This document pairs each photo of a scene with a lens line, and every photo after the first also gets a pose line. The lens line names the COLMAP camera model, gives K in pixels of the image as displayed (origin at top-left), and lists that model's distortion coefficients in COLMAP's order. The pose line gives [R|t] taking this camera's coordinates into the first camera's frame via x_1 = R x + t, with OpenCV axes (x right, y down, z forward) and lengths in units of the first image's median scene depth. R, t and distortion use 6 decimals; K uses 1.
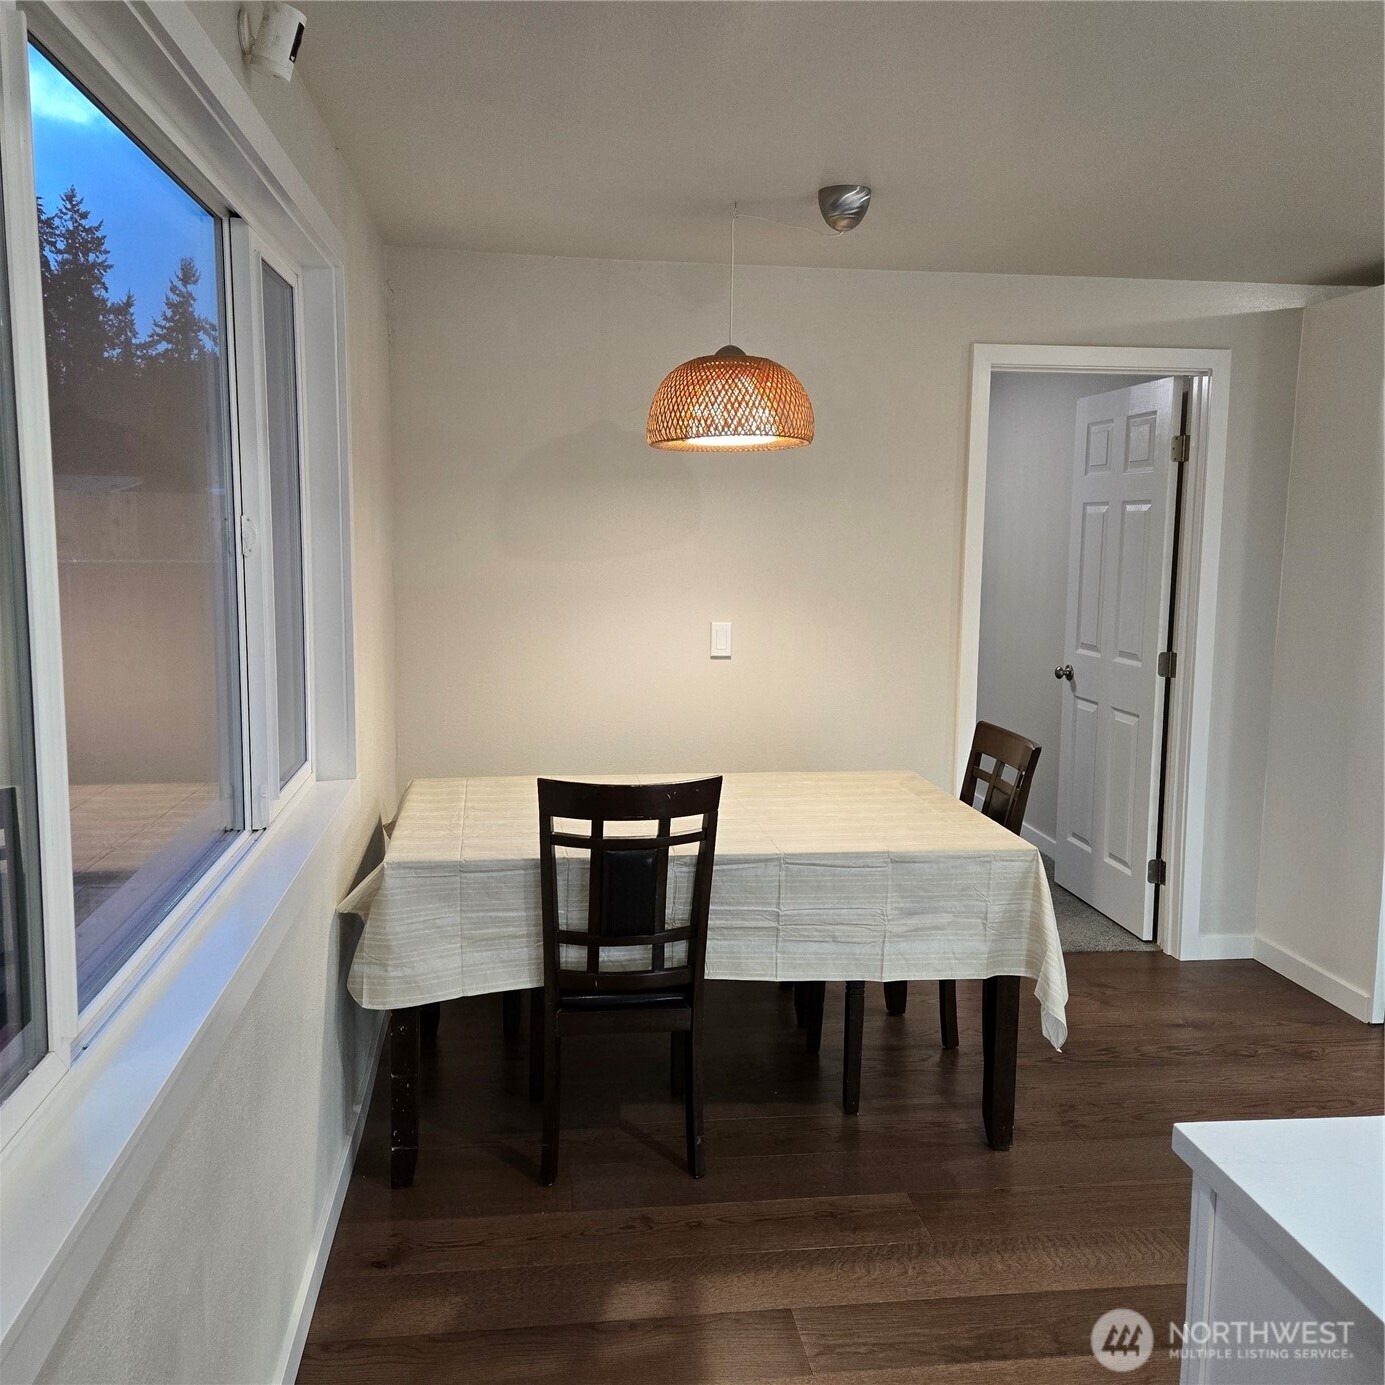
lens RADIAL K [[1218.2, 0, 690.5], [0, 1218.2, 674.7], [0, 0, 1]] dist [0.086429, -0.081159]
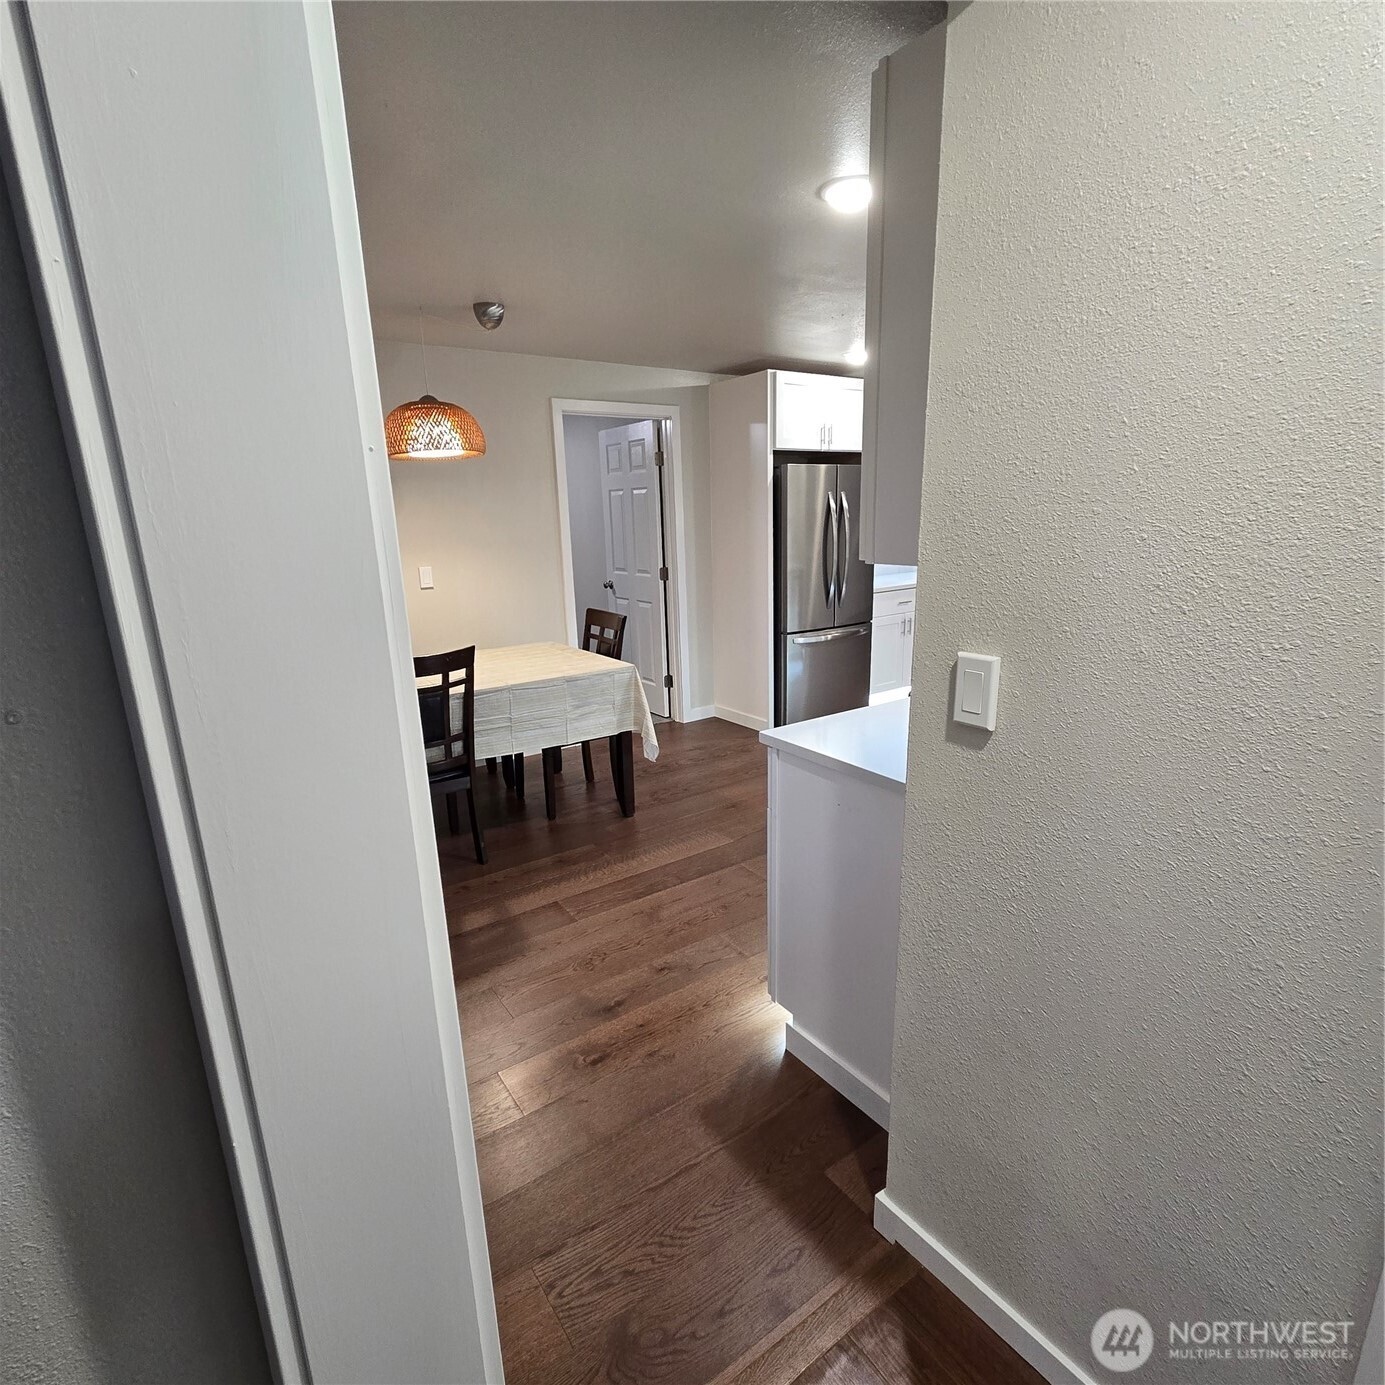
lens RADIAL K [[770.2, 0, 686.9], [0, 770.2, 706.2], [0, 0, 1]] dist [0.002658, 0.001261]
pose [[0.886360, -0.148523, 0.438527, -0.188414], [0.093959, 0.985144, 0.143743, 0.034126], [-0.453362, -0.086205, 0.887148, -0.140343]]
